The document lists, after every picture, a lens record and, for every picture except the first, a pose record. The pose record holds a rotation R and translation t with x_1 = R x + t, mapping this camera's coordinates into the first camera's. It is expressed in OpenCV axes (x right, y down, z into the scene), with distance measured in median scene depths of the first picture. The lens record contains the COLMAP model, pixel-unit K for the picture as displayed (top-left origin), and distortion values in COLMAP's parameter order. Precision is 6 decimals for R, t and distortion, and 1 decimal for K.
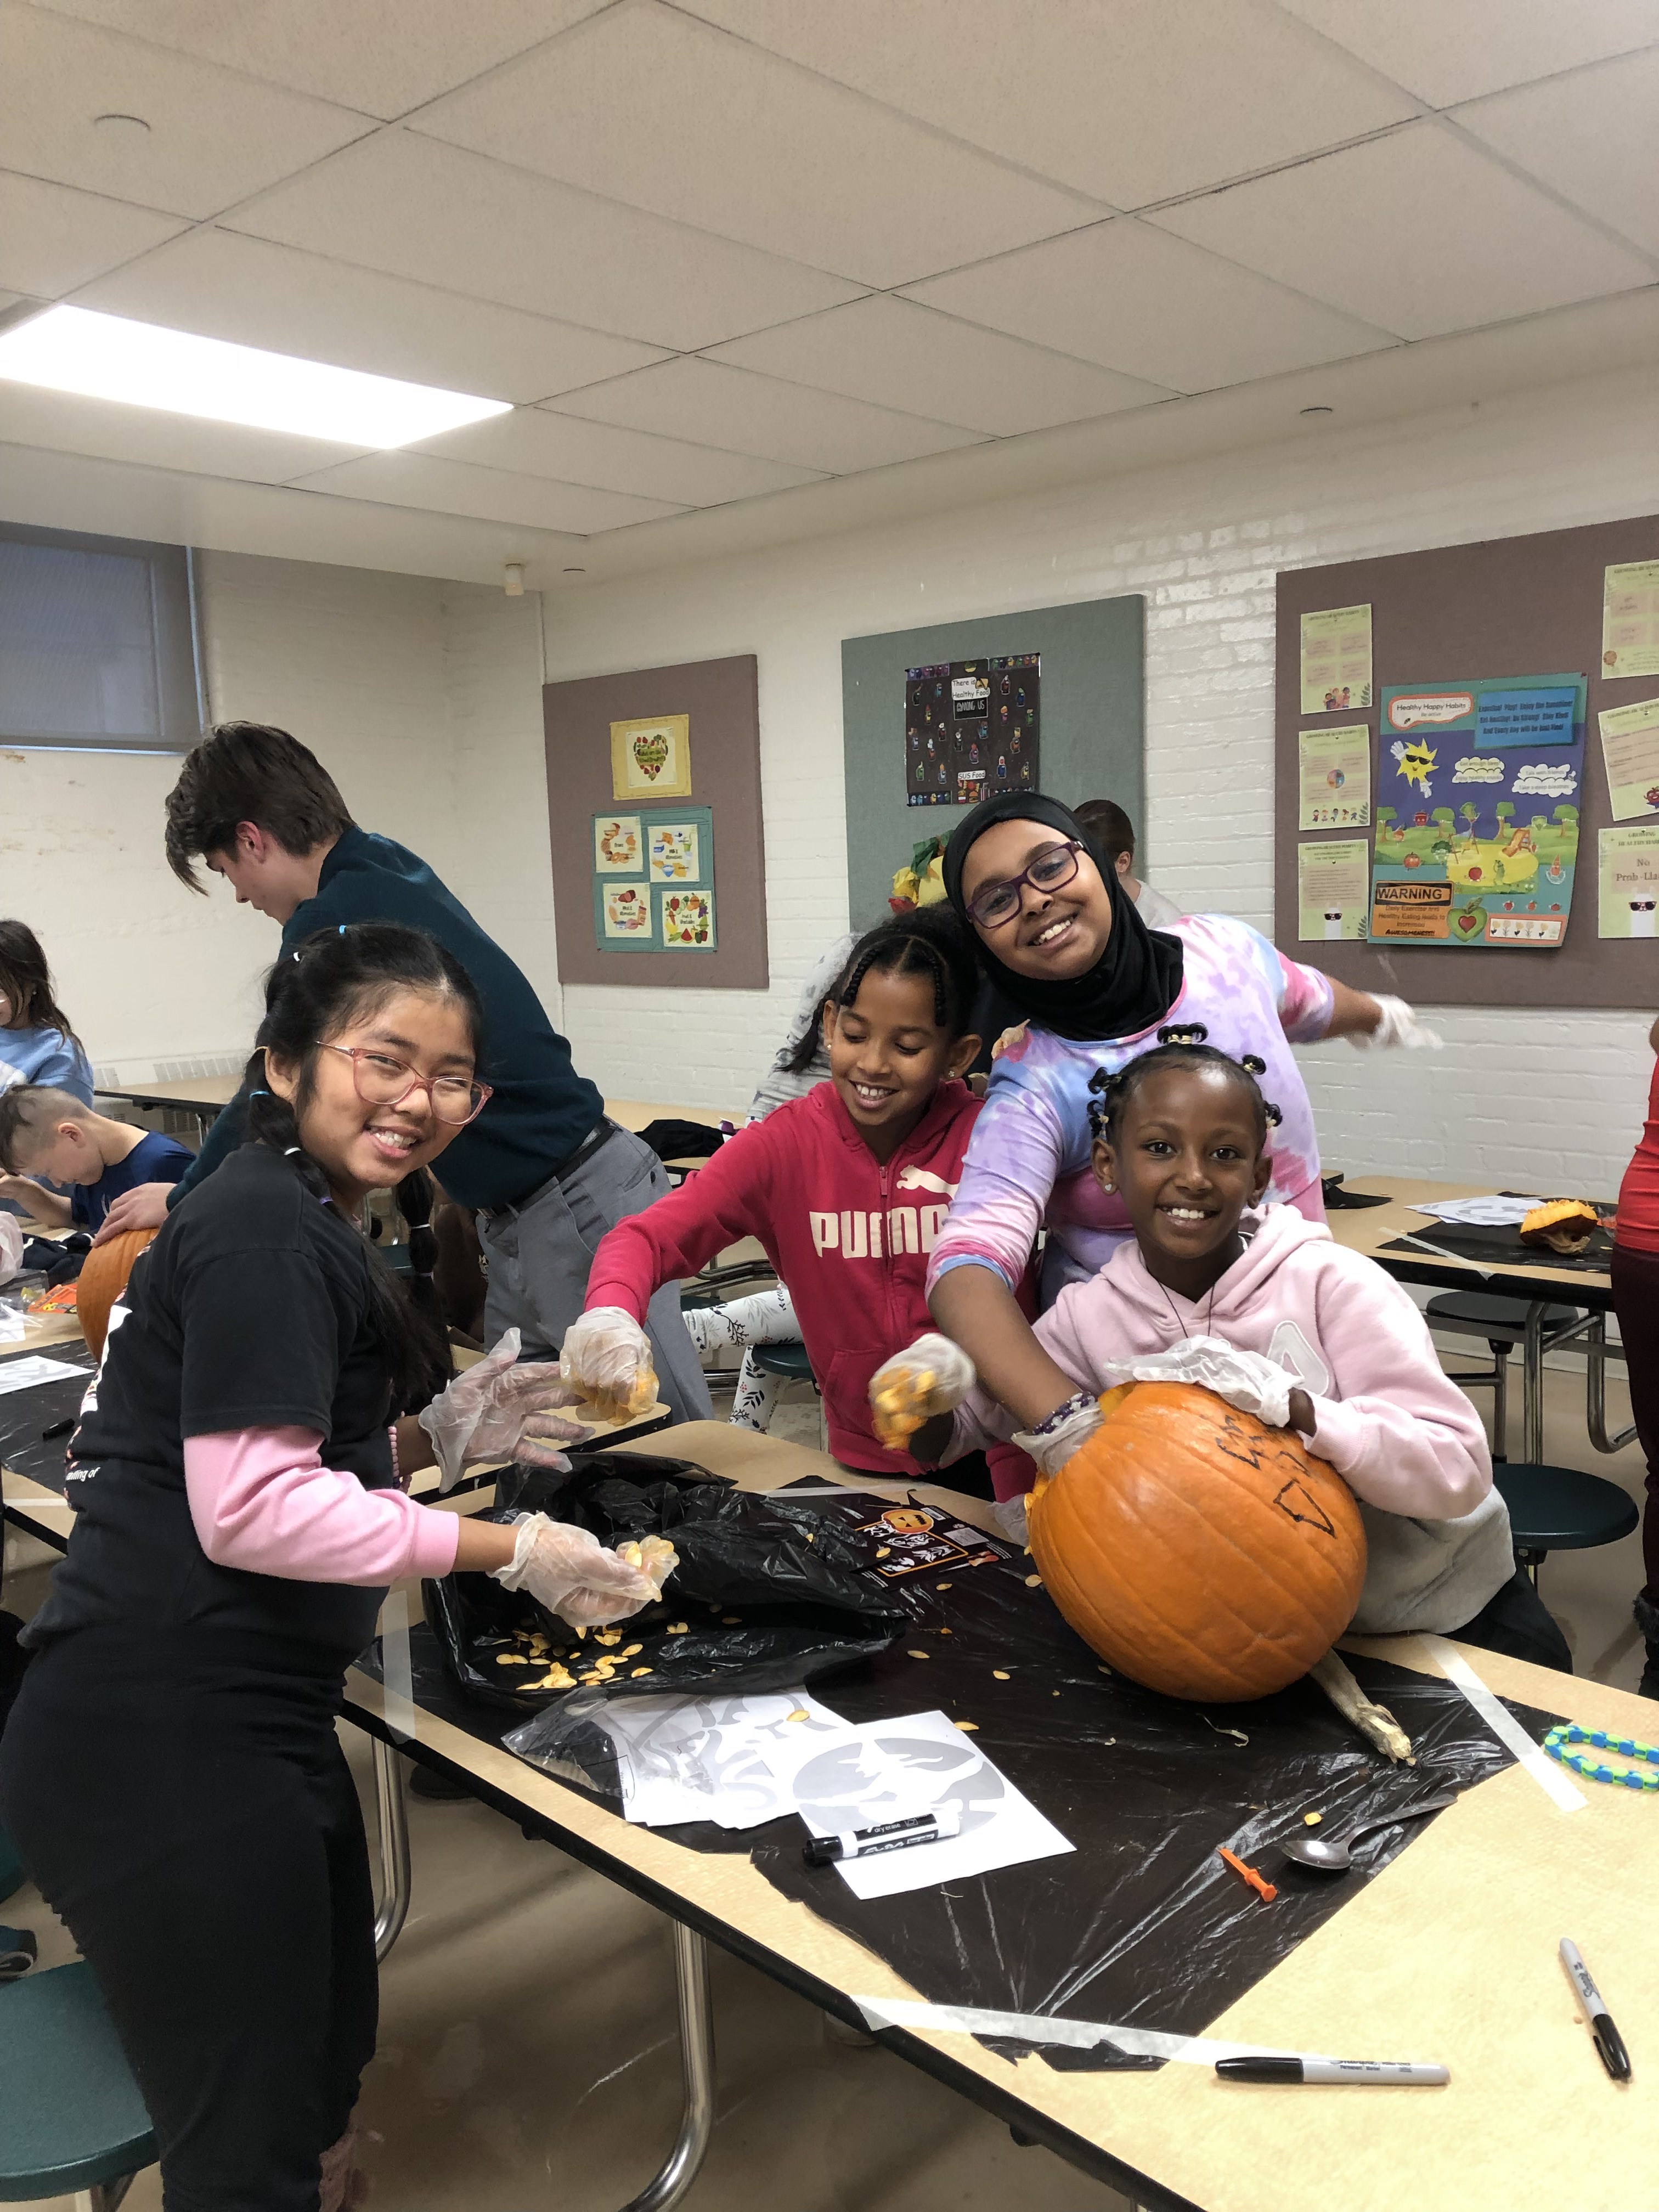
lens RADIAL K [[1839.8, 0, 839.2], [0, 1839.8, 1097.1], [0, 0, 1]] dist [0.002612, 0.005449]
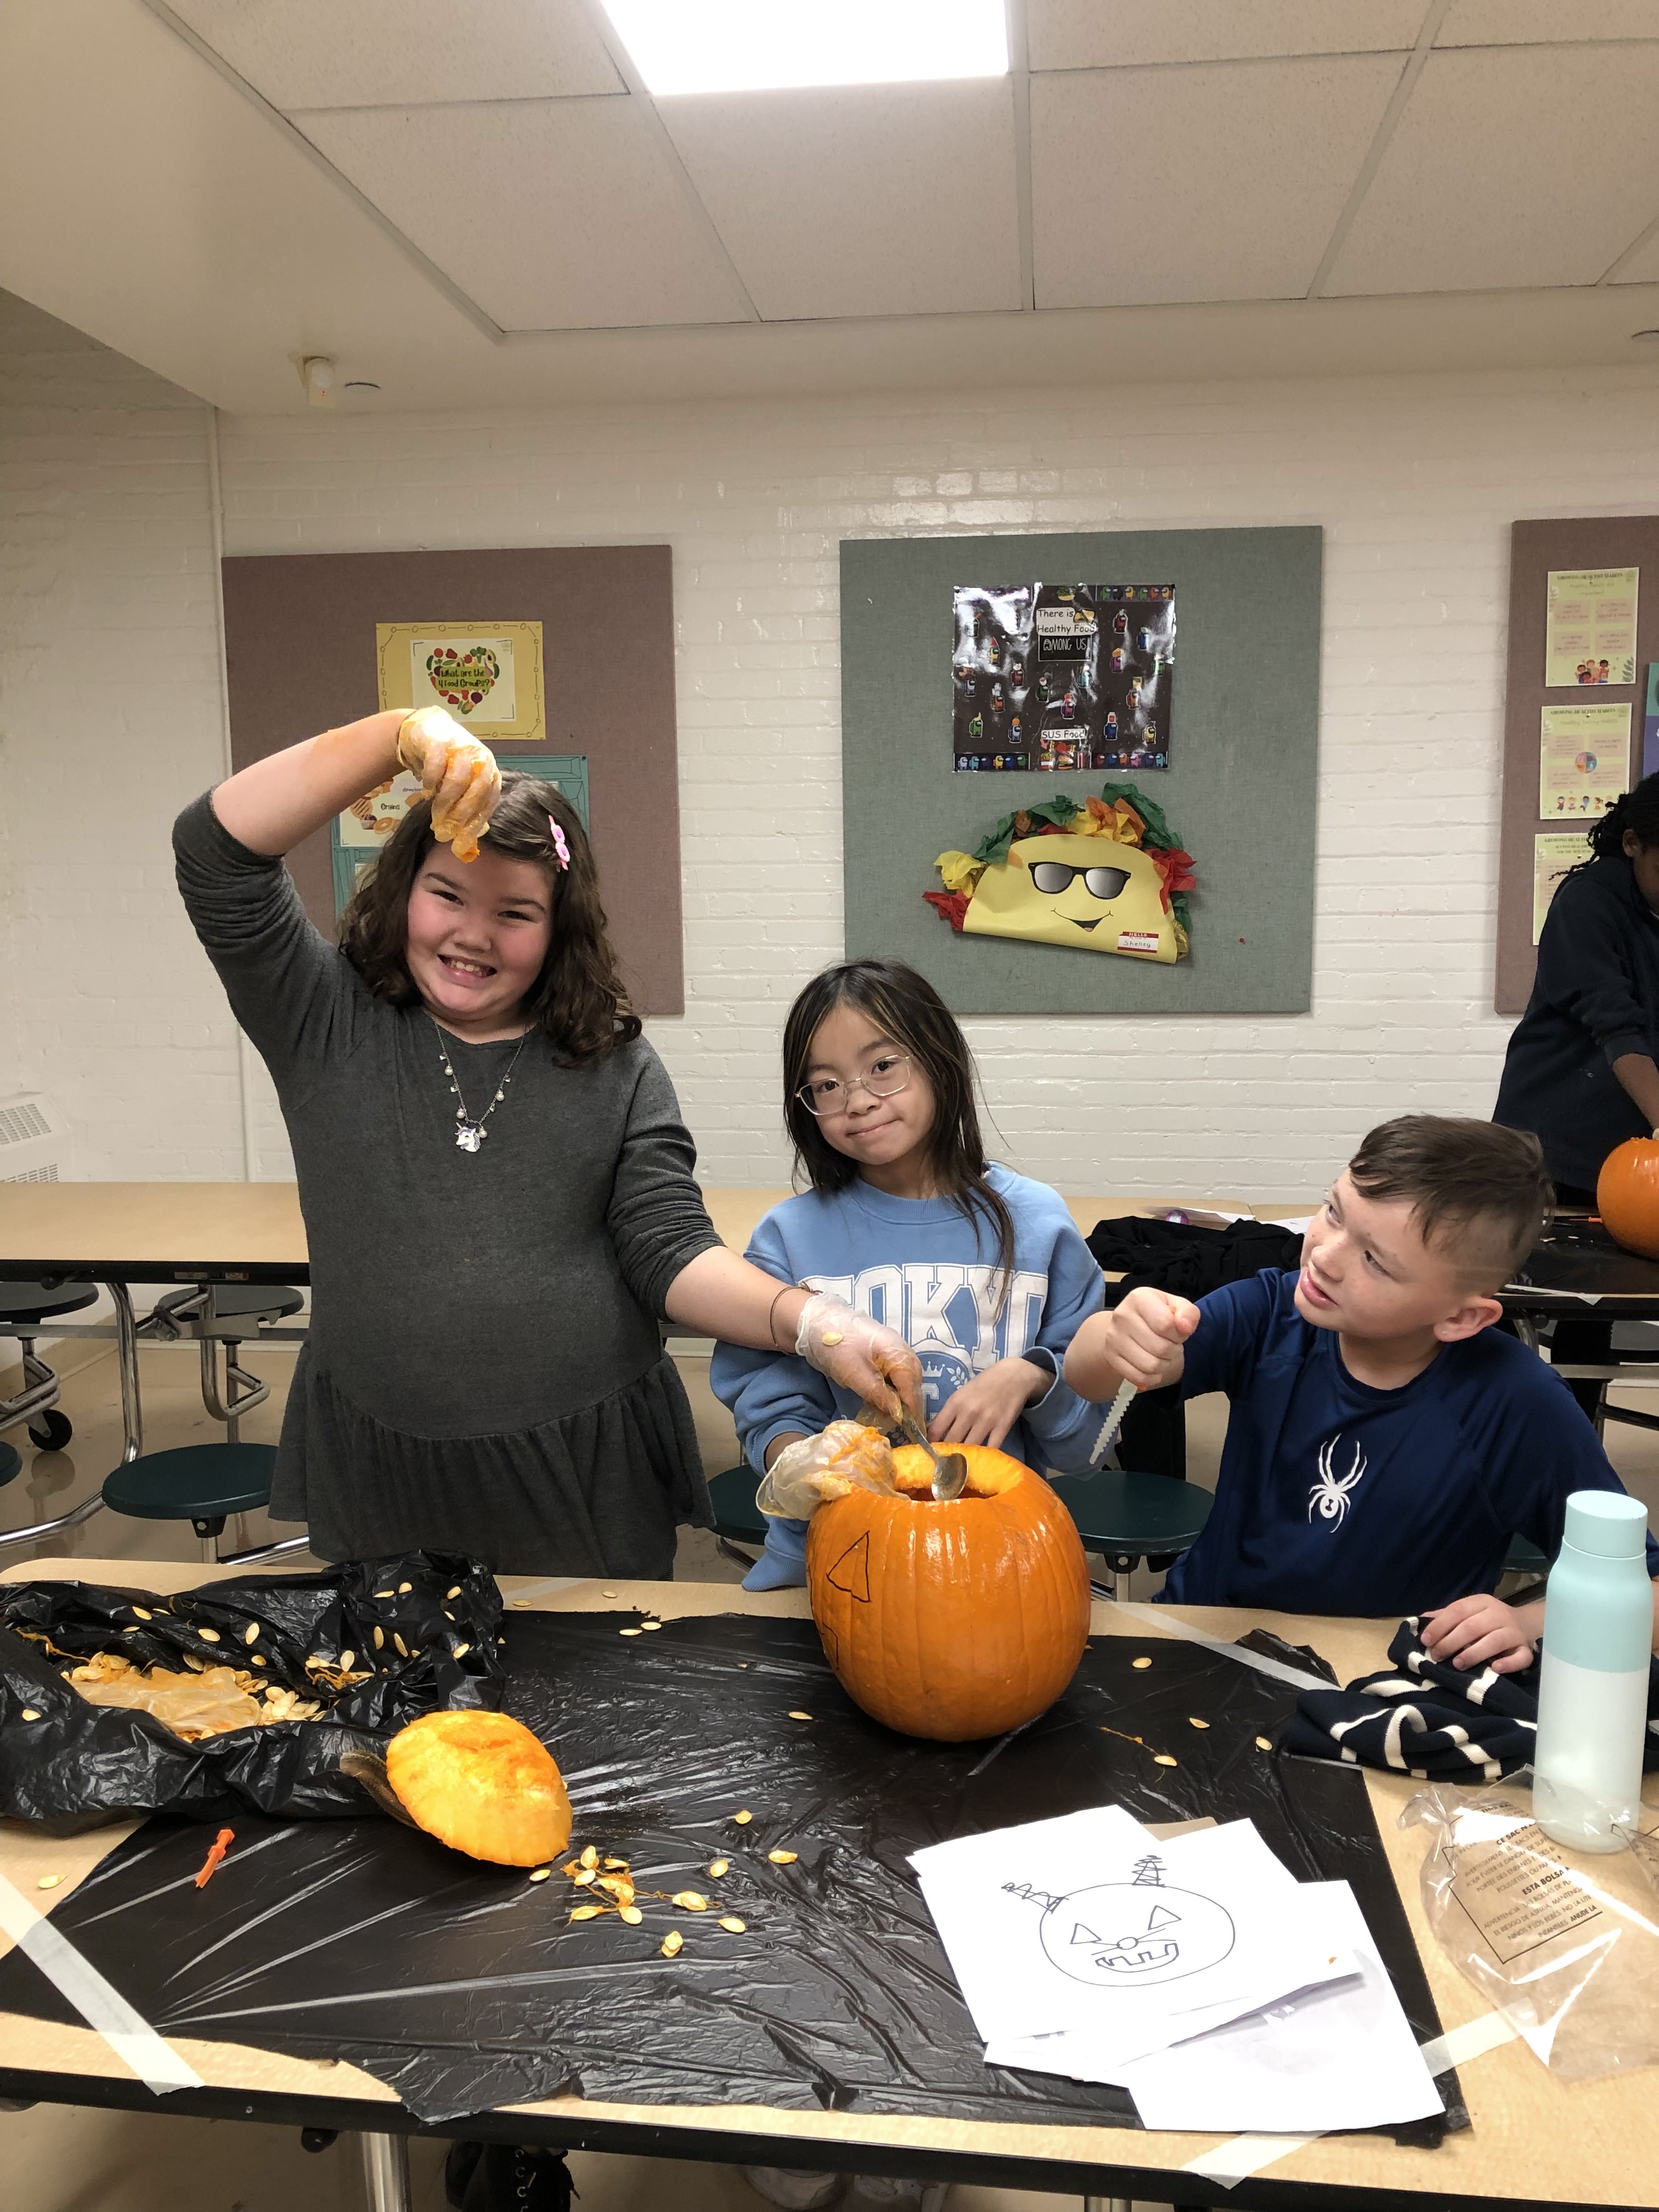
lens RADIAL K [[1839.8, 0, 828.4], [0, 1839.8, 1119.3], [0, 0, 1]] dist [0.002612, 0.005449]
pose [[0.803281, -0.054745, 0.593079, -0.535388], [0.052083, 0.998409, 0.021618, -0.037724], [-0.593319, 0.013524, 0.804854, 0.482892]]
